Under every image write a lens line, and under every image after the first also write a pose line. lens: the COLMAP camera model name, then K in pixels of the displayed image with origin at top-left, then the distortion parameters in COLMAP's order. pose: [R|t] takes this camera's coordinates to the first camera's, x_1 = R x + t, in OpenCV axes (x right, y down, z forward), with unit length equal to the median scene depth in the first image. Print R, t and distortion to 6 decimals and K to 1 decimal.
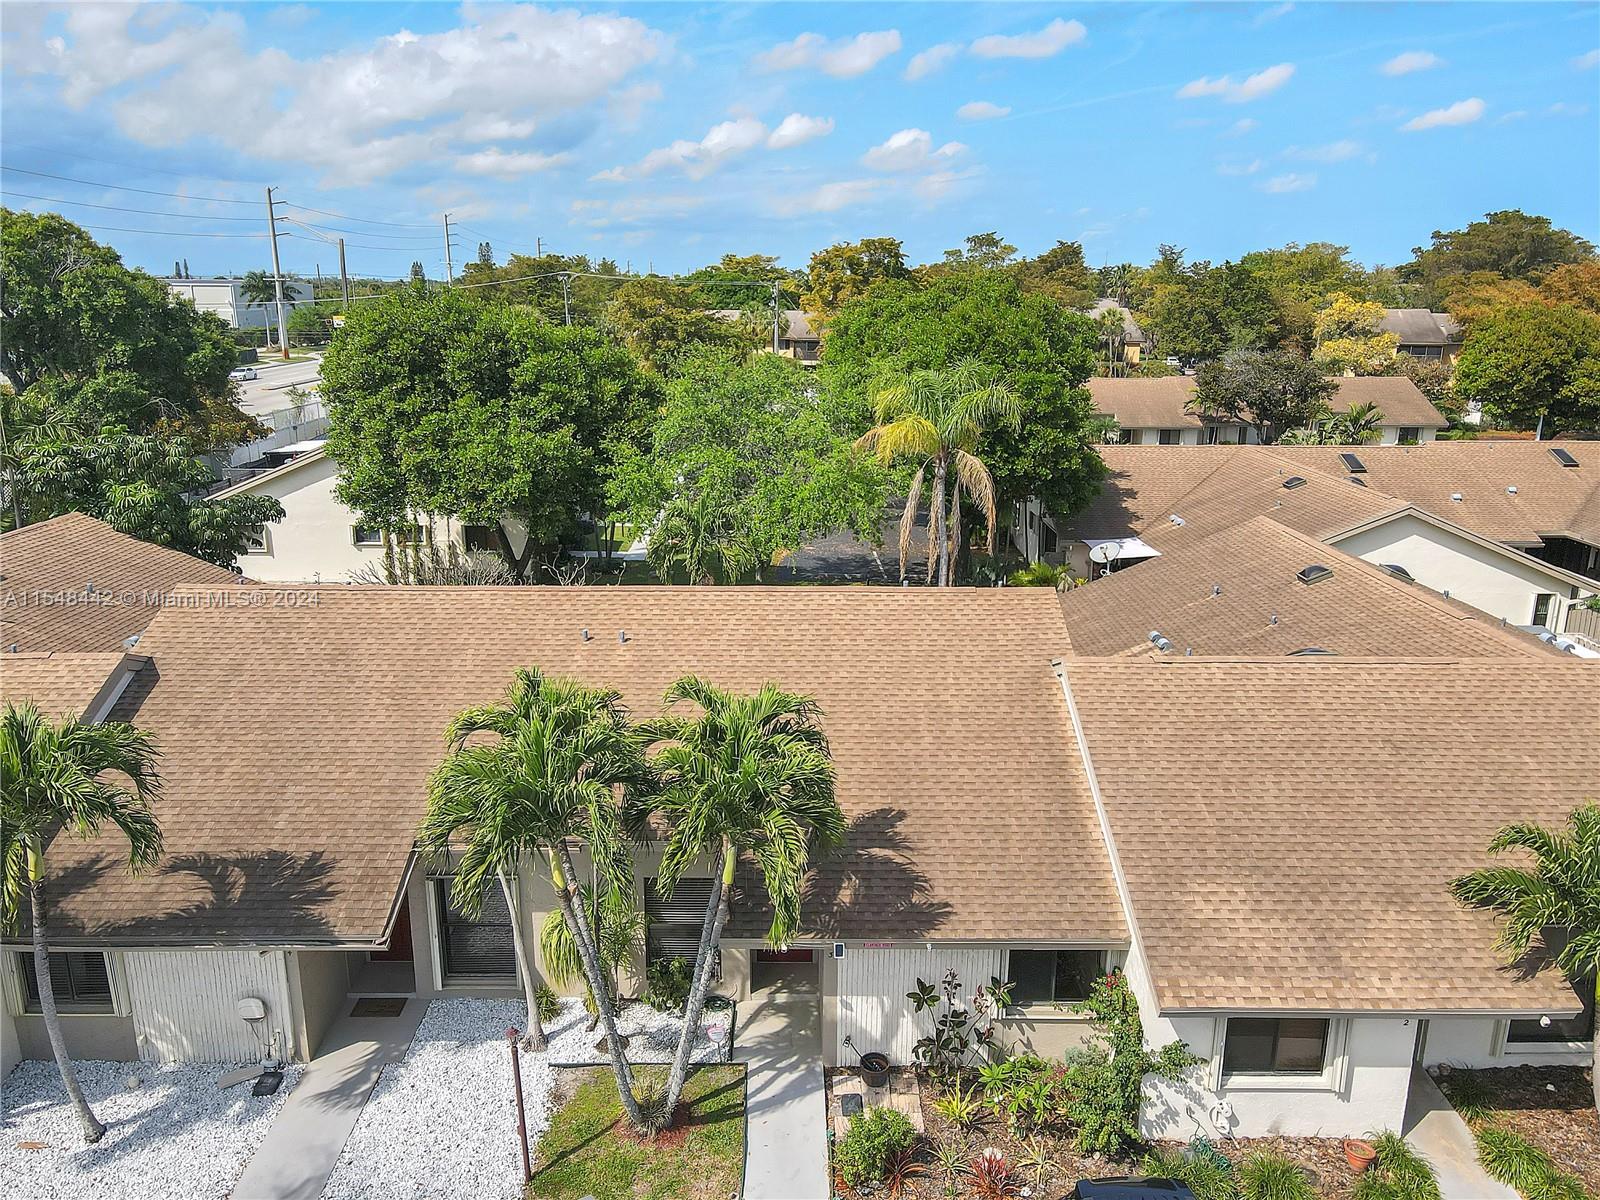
lens RADIAL K [[1142.4, 0, 786.3], [0, 1142.4, 596.1], [0, 0, 1]] dist [0.016882, 0.010400]
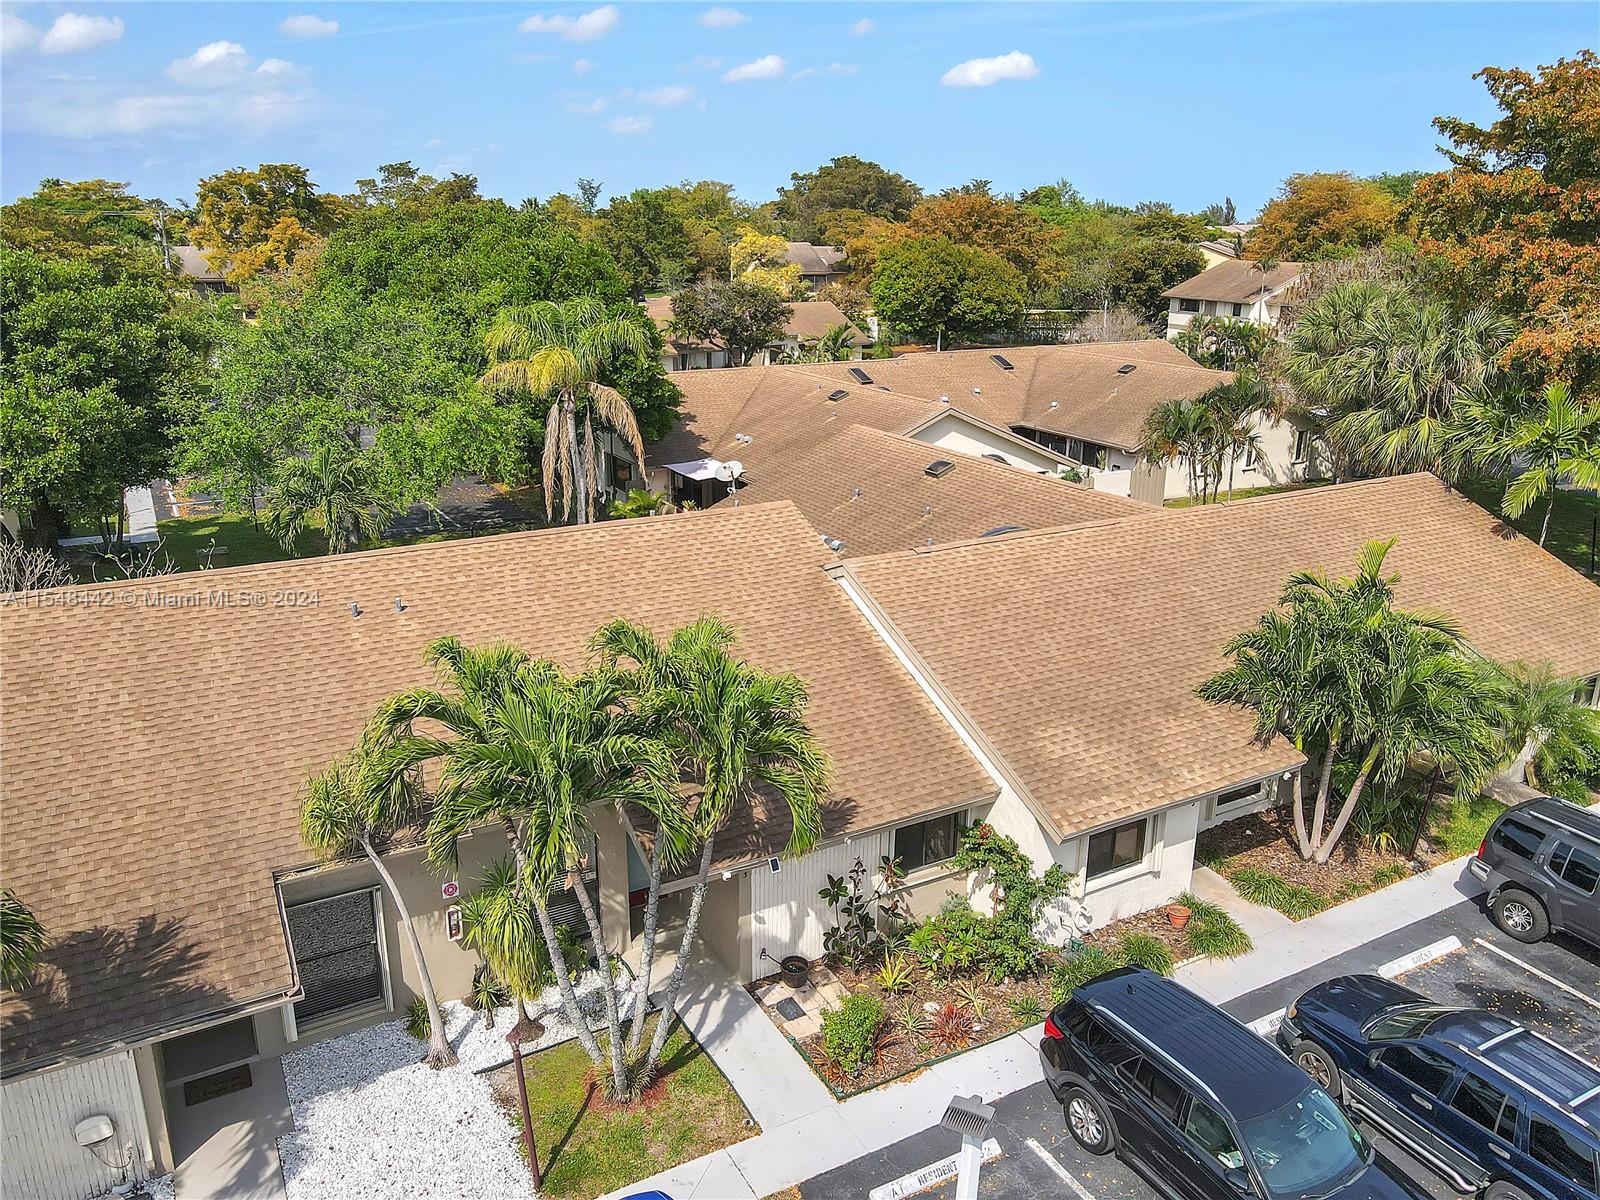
lens RADIAL K [[1142.4, 0, 784.7], [0, 1142.4, 597.3], [0, 0, 1]] dist [0.016882, 0.010400]
pose [[0.882571, -0.147129, 0.446567, -0.294900], [0.123181, 0.988959, 0.082380, -0.007363], [-0.453757, -0.017698, 0.890950, 0.074491]]
